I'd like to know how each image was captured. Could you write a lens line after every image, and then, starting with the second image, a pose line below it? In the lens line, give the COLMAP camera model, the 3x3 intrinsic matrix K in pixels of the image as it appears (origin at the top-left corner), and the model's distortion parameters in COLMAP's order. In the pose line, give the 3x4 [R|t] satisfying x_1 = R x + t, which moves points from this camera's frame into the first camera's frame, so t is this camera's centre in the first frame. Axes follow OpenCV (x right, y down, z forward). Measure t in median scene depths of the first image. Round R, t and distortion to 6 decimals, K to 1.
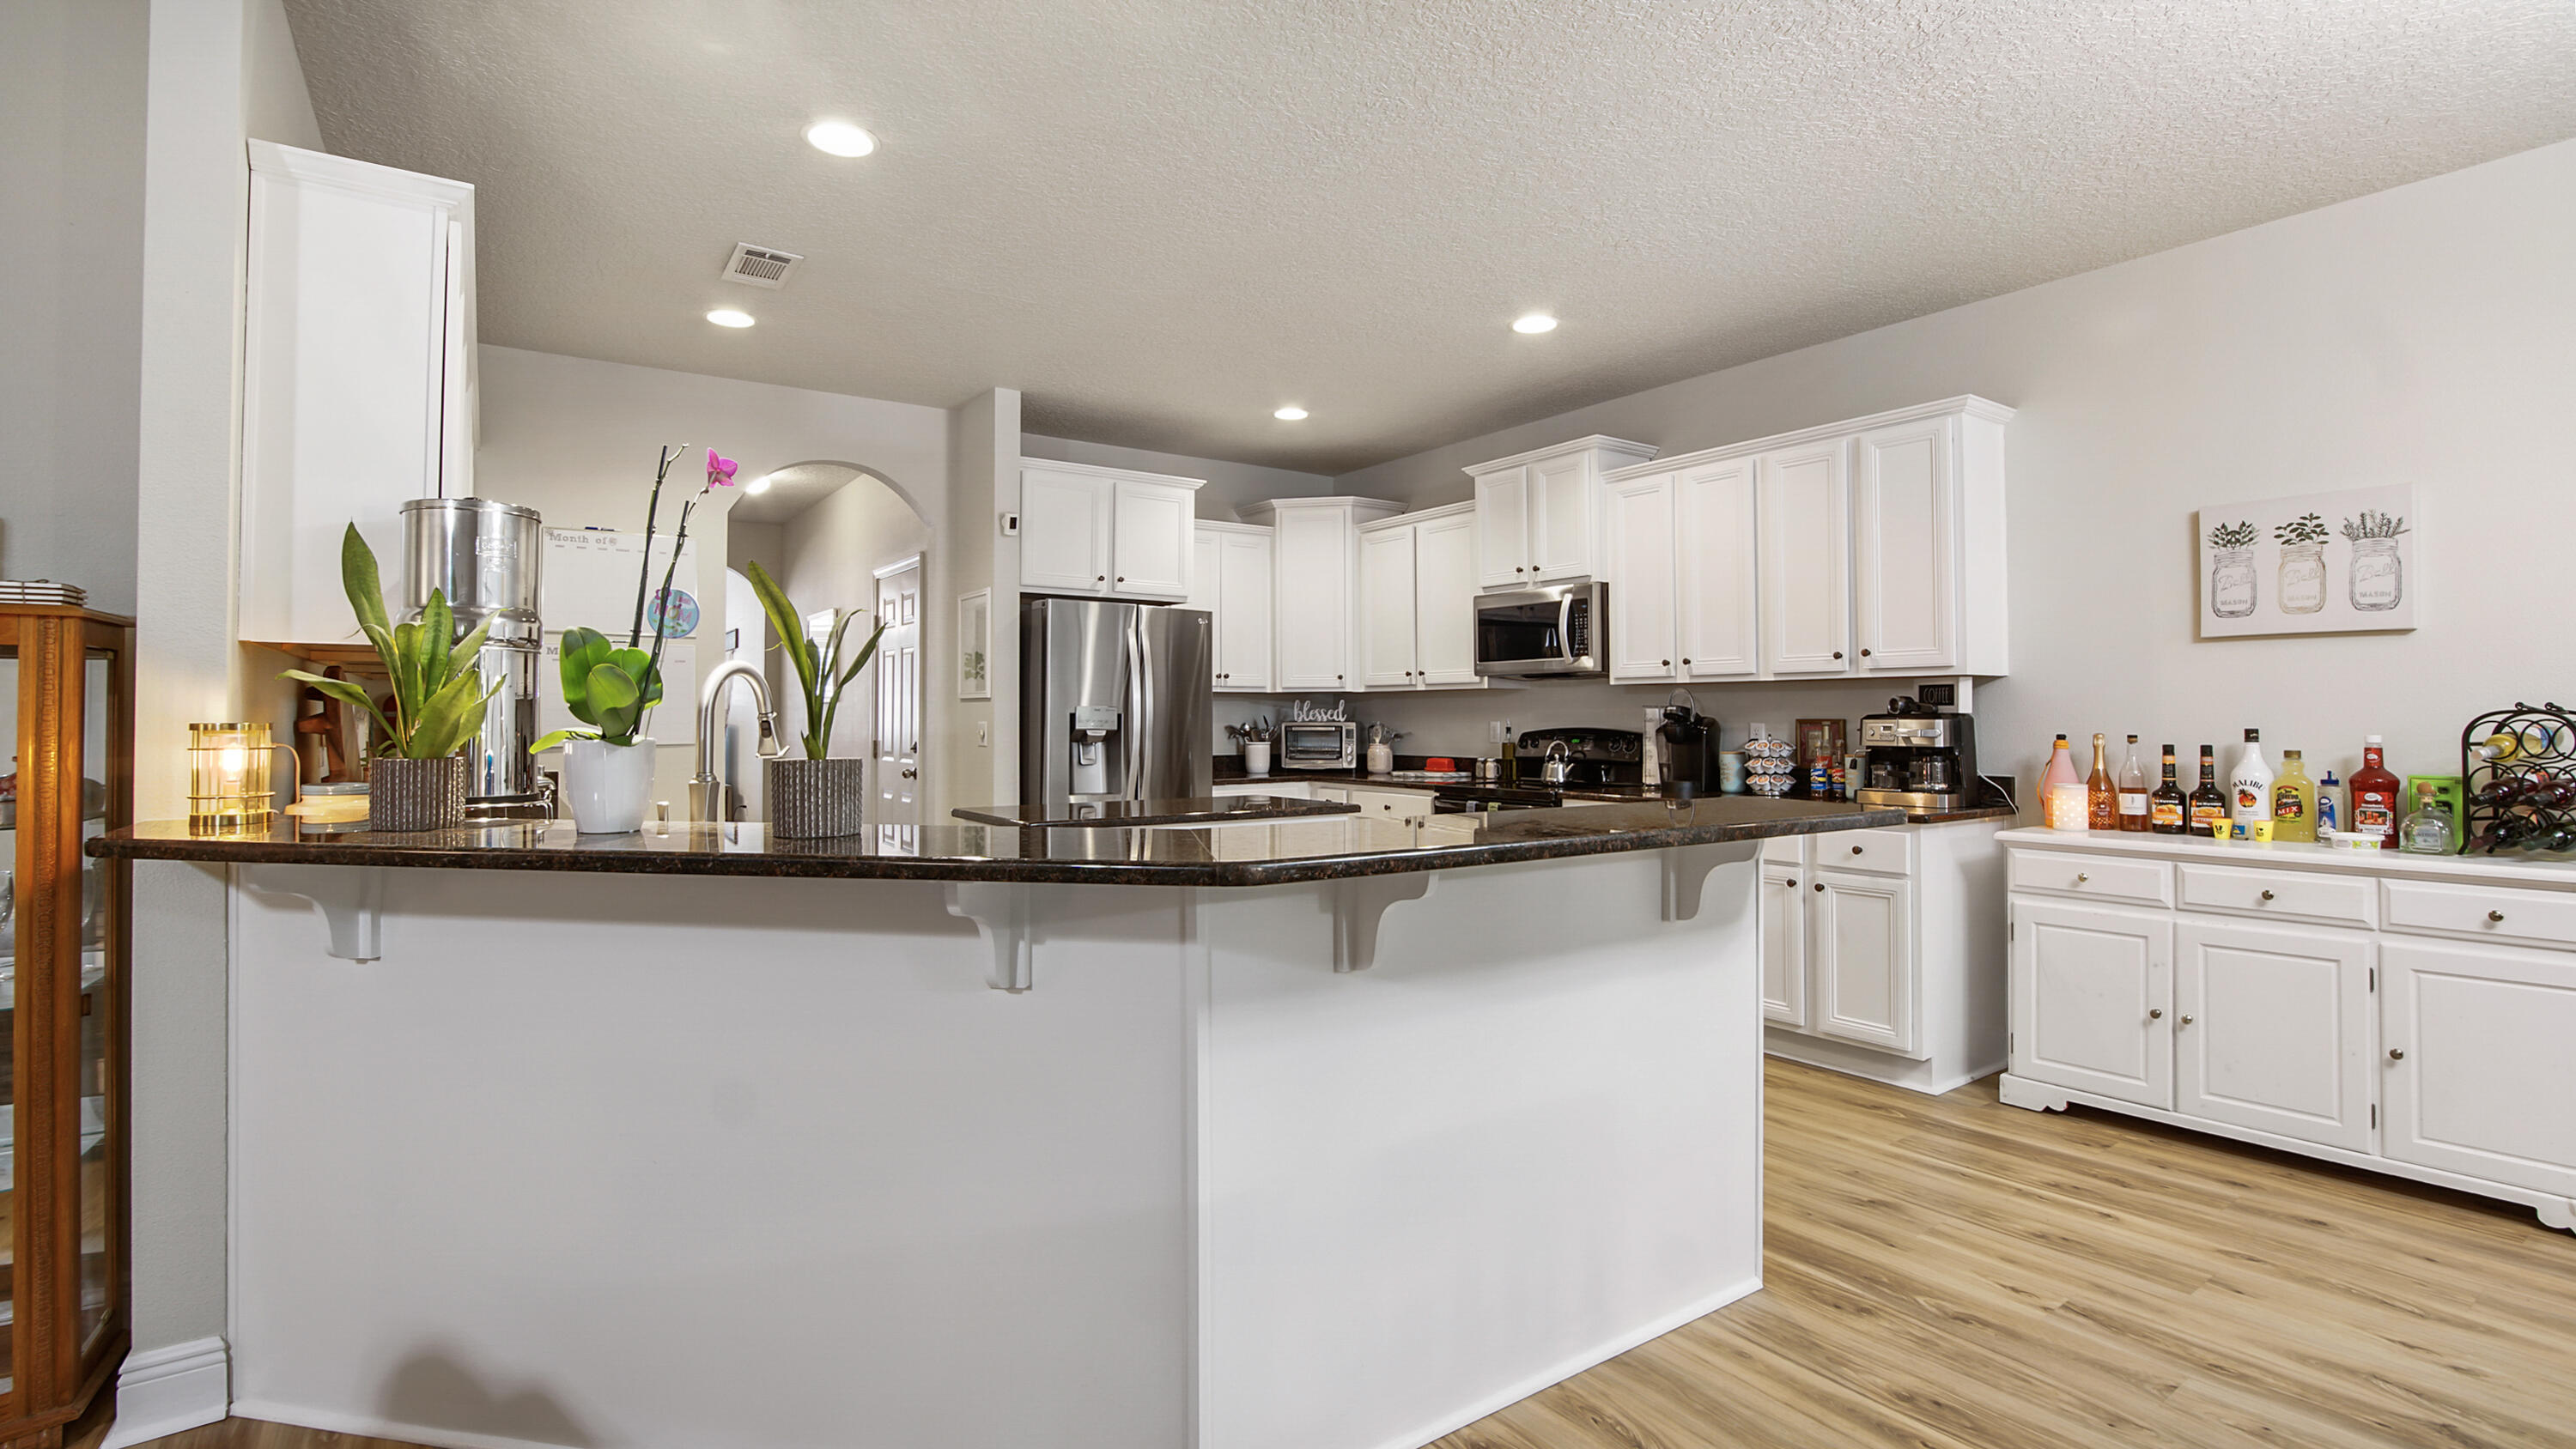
lens RADIAL K [[1184.4, 0, 1261.6], [0, 1184.4, 682.6], [0, 0, 1]] dist [-0.018315, 0.001962]
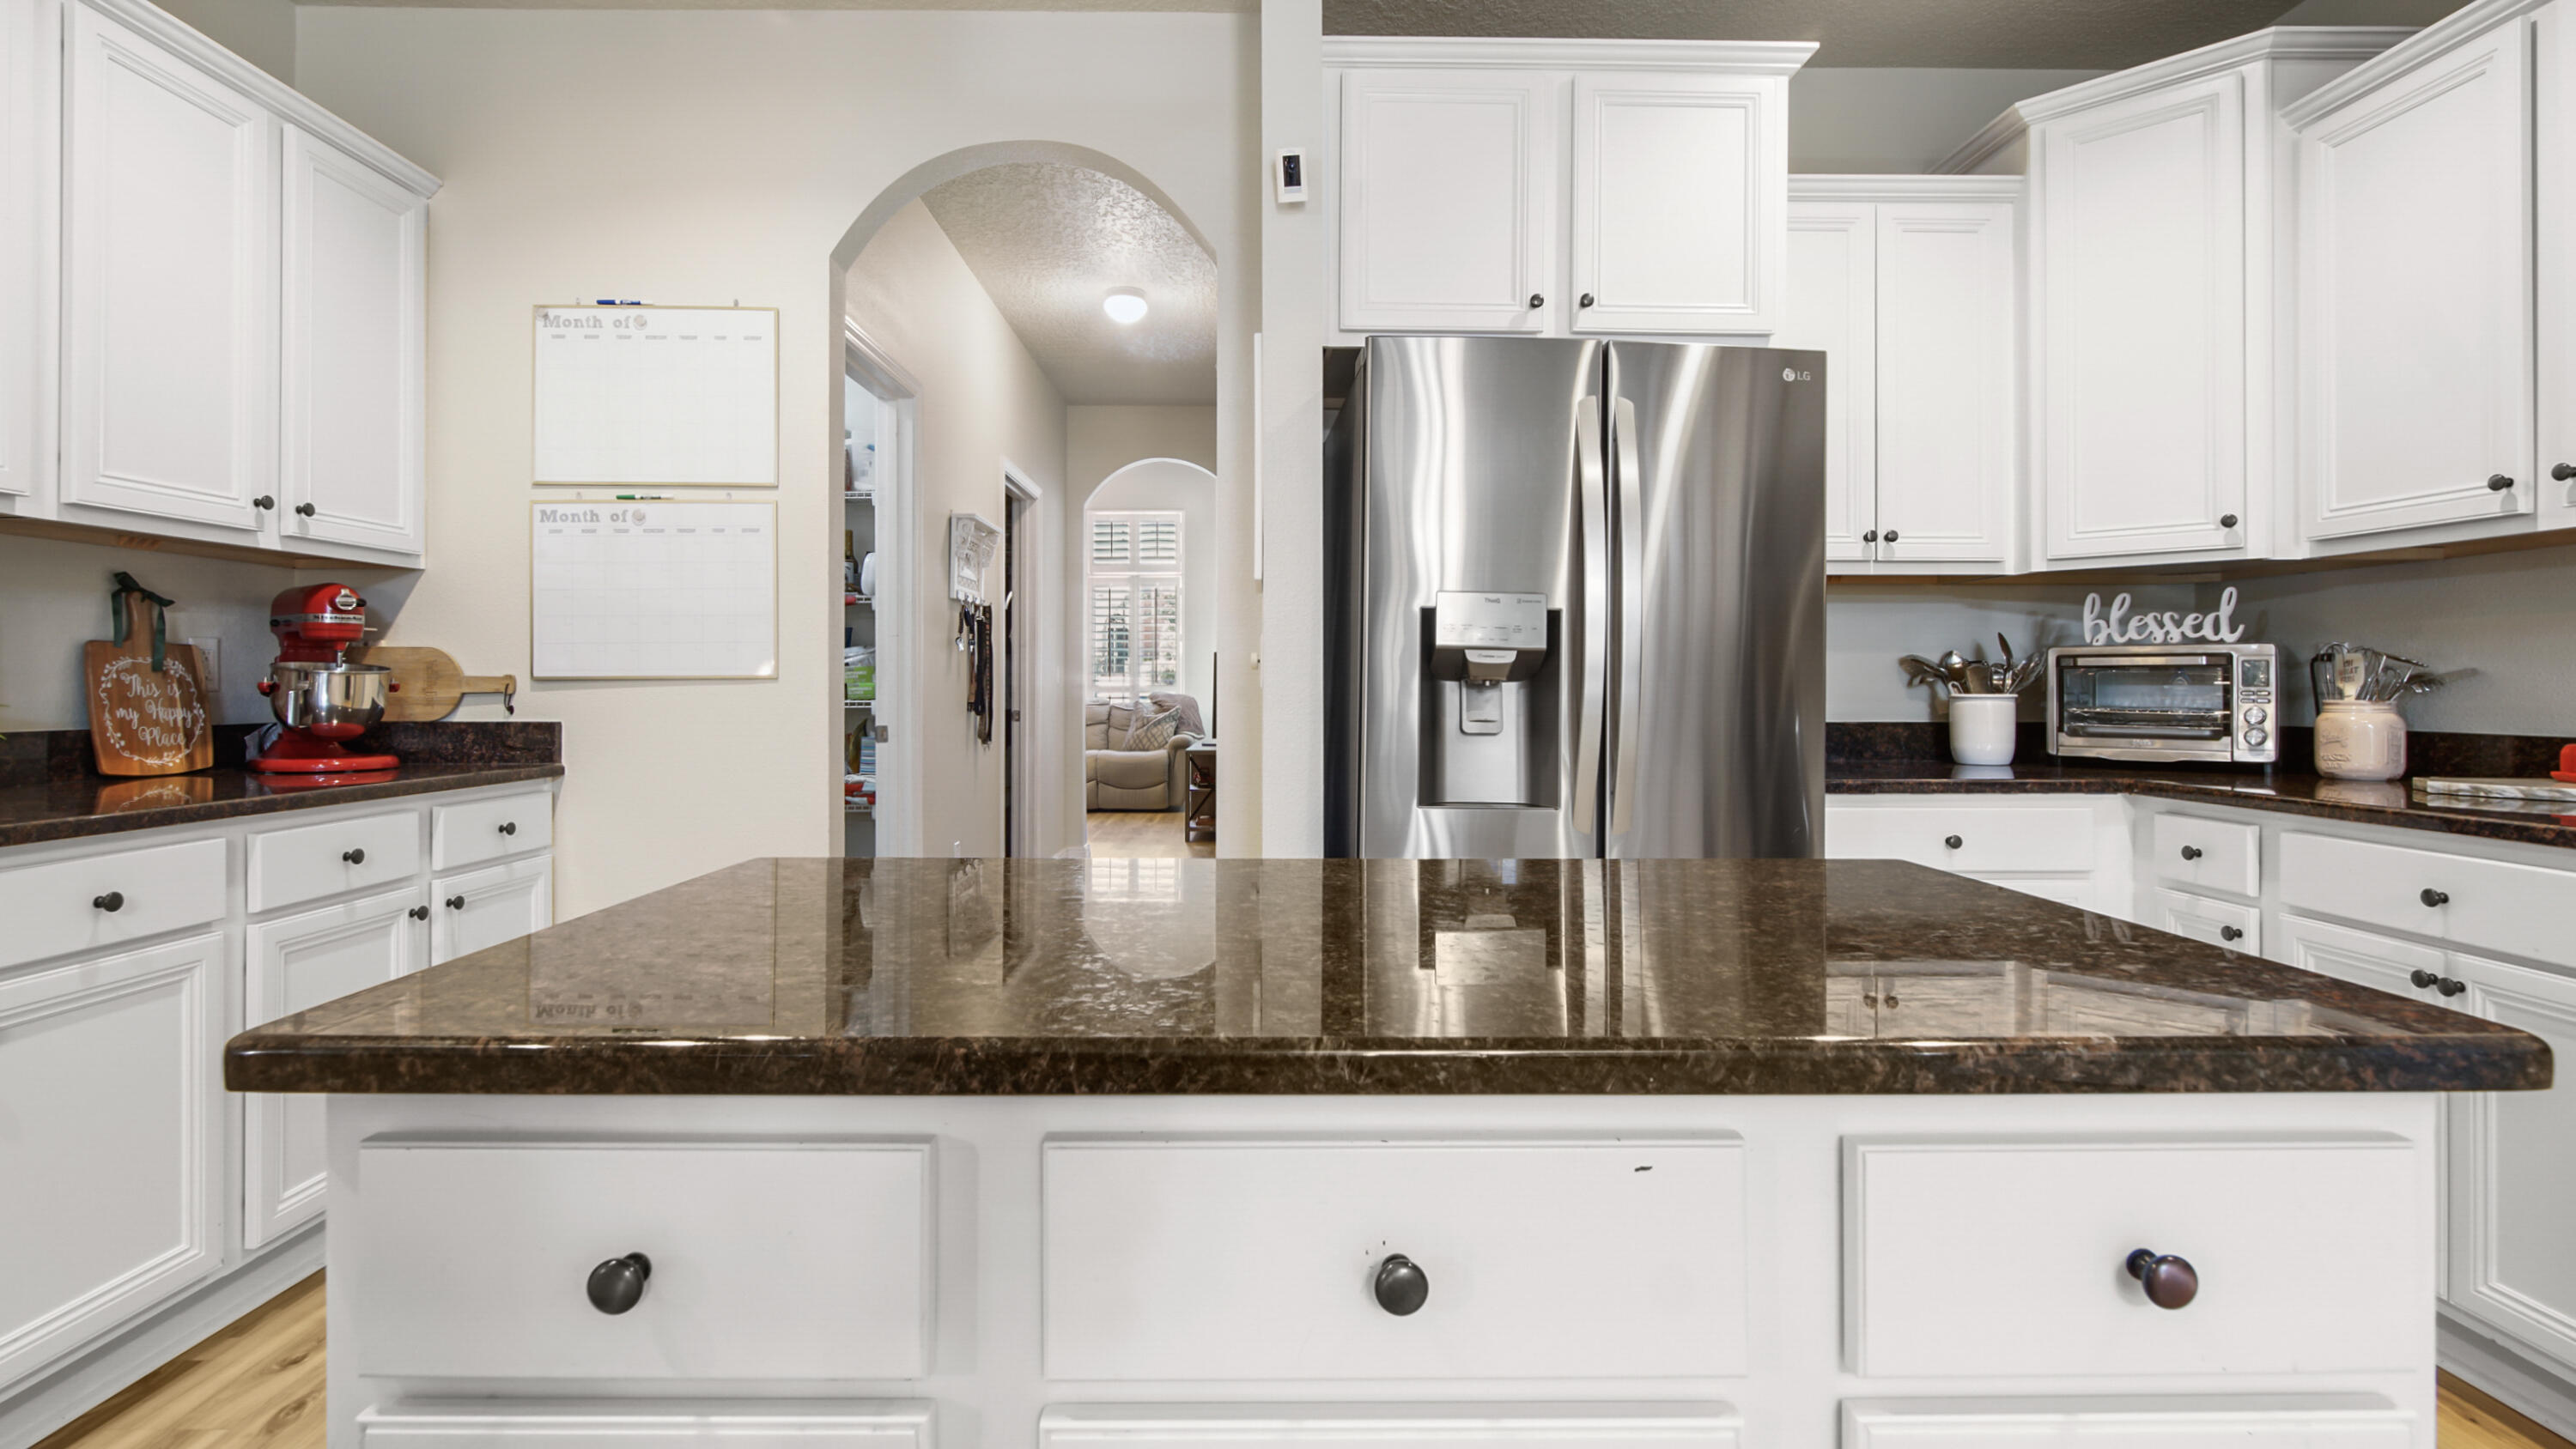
lens RADIAL K [[1184.4, 0, 1276.2], [0, 1184.4, 682.7], [0, 0, 1]] dist [-0.018315, 0.001962]
pose [[0.832921, 0.003841, -0.553379, 0.020278], [0.011176, 0.999655, 0.023759, 0.033964], [0.553280, -0.025973, 0.832591, 0.513140]]
